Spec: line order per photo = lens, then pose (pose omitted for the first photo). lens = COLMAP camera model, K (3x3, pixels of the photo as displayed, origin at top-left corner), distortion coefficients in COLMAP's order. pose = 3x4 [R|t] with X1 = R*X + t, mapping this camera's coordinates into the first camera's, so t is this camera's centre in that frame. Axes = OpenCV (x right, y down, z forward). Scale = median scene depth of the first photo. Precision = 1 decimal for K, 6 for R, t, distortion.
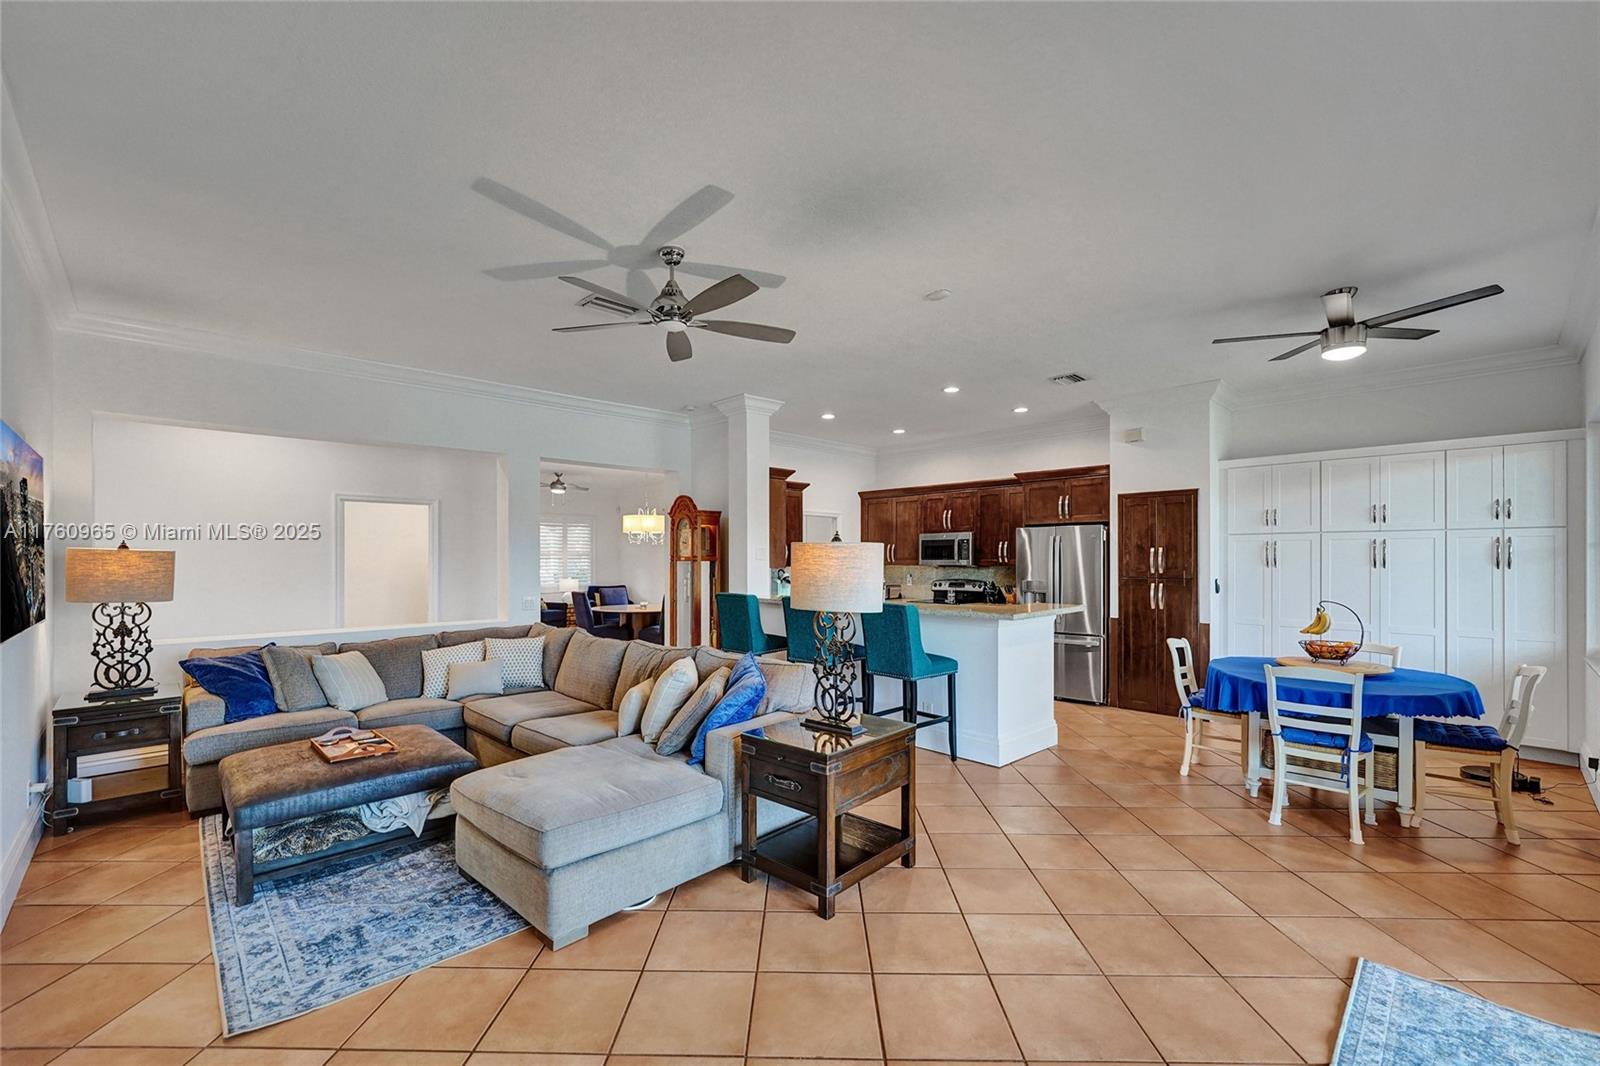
lens RADIAL K [[685.4, 0, 793.1], [0, 685.4, 561.0], [0, 0, 1]] dist [-0.000582, 0.000314]
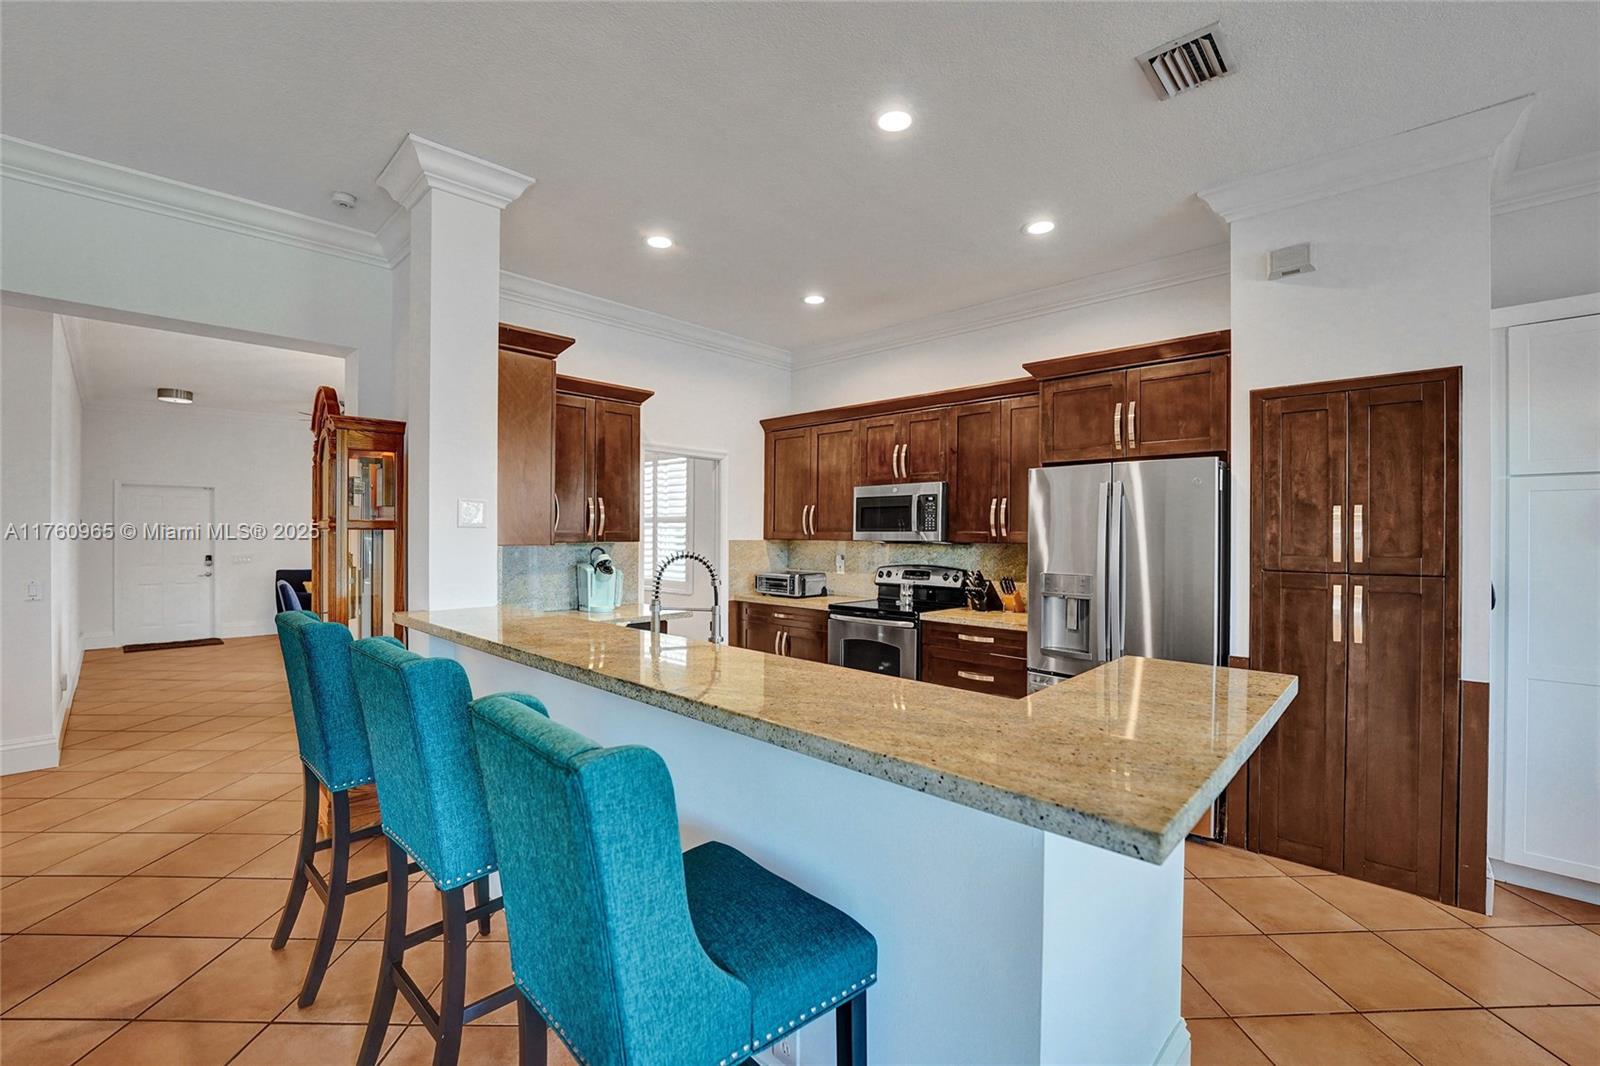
lens RADIAL K [[675.8, 0, 798.0], [0, 675.8, 536.1], [0, 0, 1]] dist [-0.023754, 0.000158]
pose [[0.999052, 0.006688, 0.043016, 0.240152], [-0.006810, 0.999973, 0.002685, 0.002723], [-0.042997, -0.002975, 0.999071, 0.912692]]
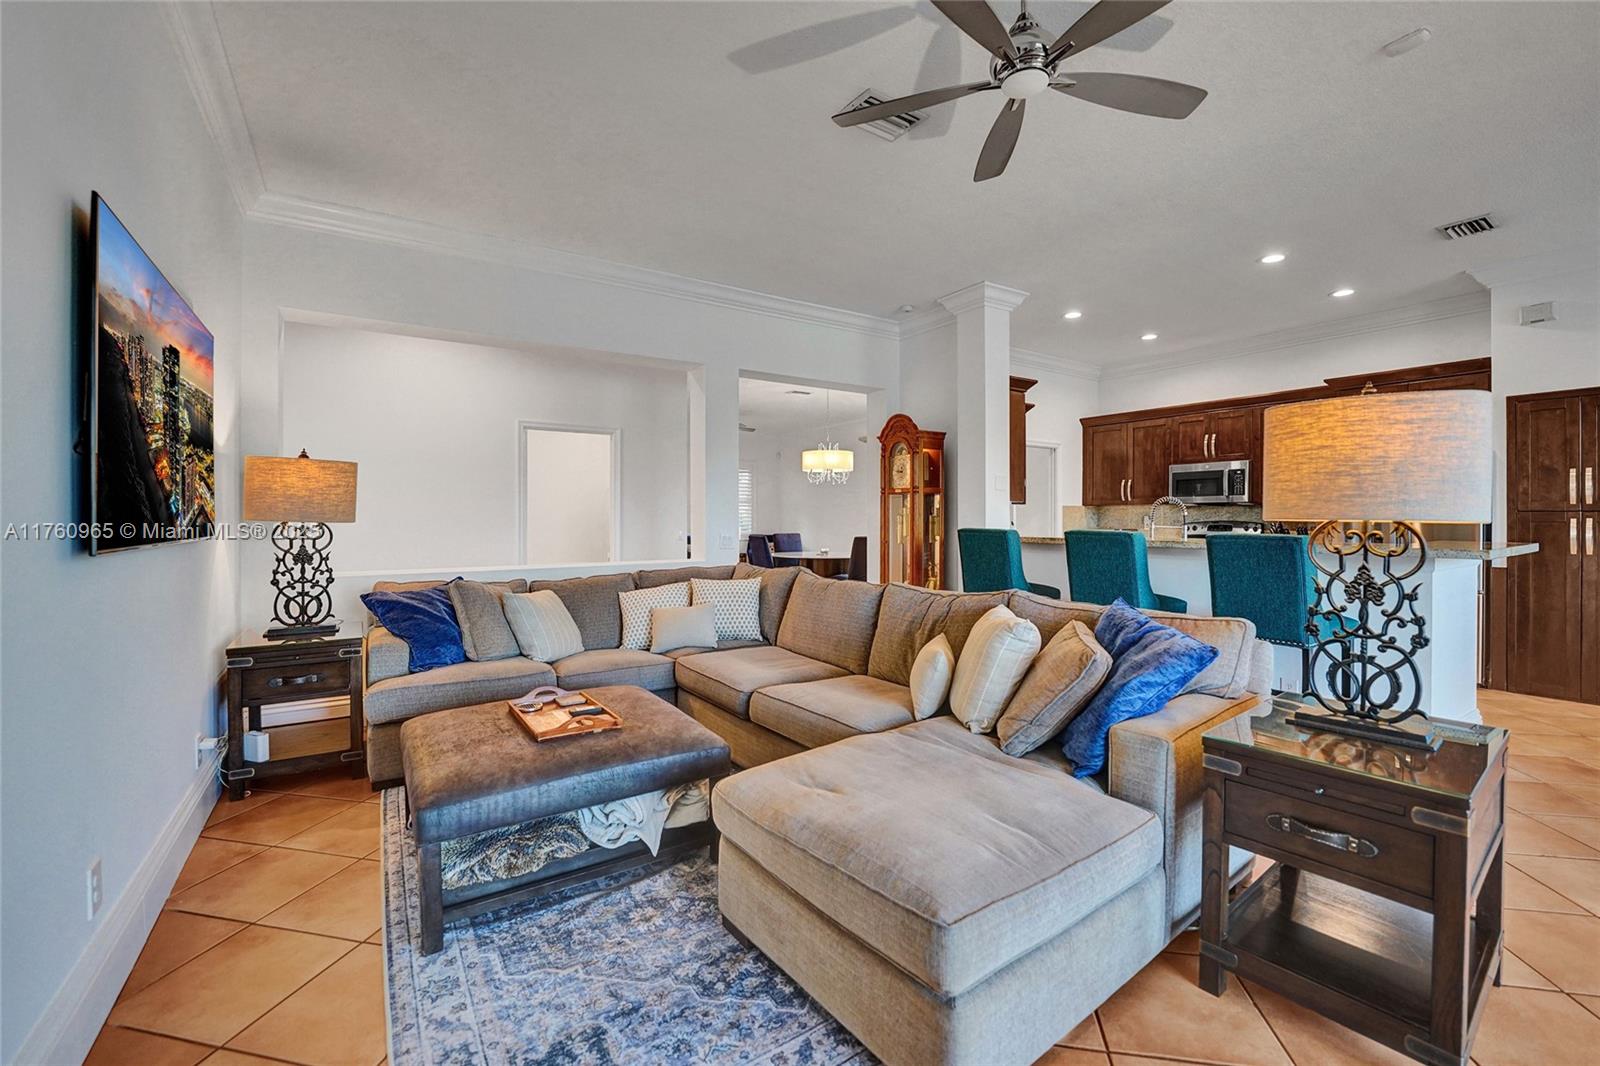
lens RADIAL K [[673.4, 0, 796.9], [0, 673.4, 521.7], [0, 0, 1]] dist [-0.026482, 0.003461]
pose [[0.984622, 0.001960, -0.174687, -0.237929], [-0.001511, 0.999995, 0.002704, 0.055159], [0.174691, -0.002398, 0.984620, 0.301089]]
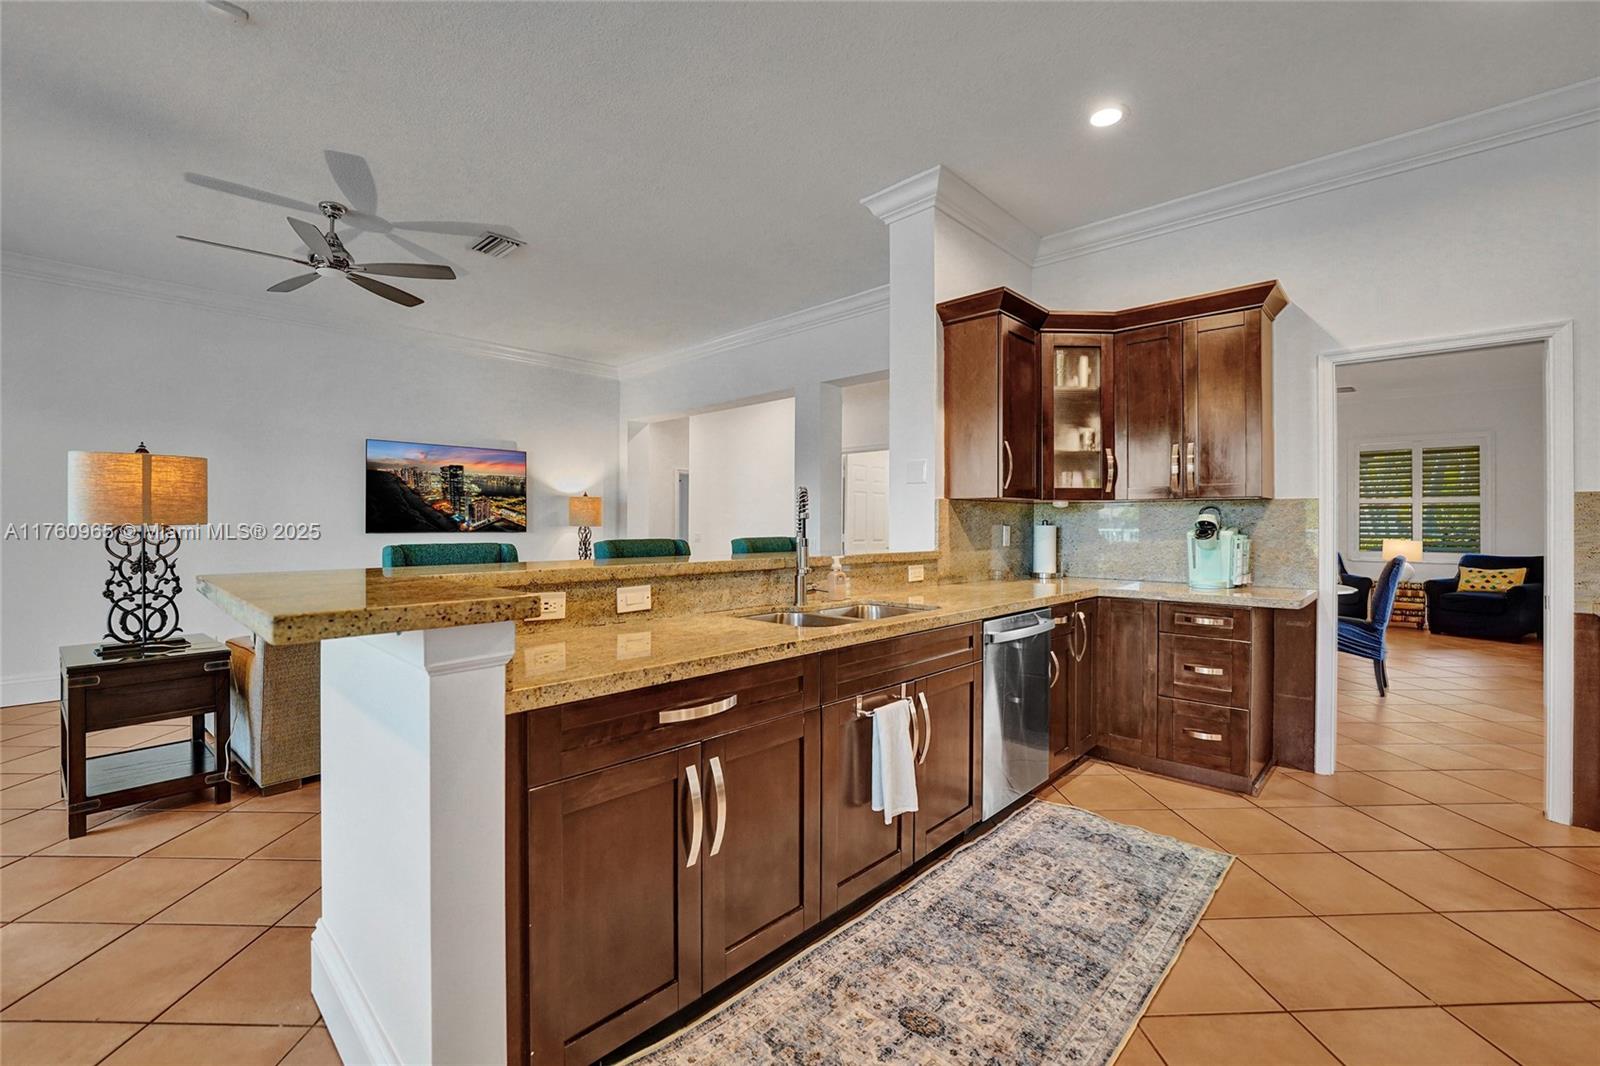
lens RADIAL K [[673.4, 0, 796.9], [0, 673.4, 521.7], [0, 0, 1]] dist [-0.026482, 0.003461]
pose [[0.034463, -0.005067, -0.999393, 0.781454], [-0.004587, 0.999976, -0.005228, 0.051830], [0.999395, 0.004765, 0.034439, 1.460839]]
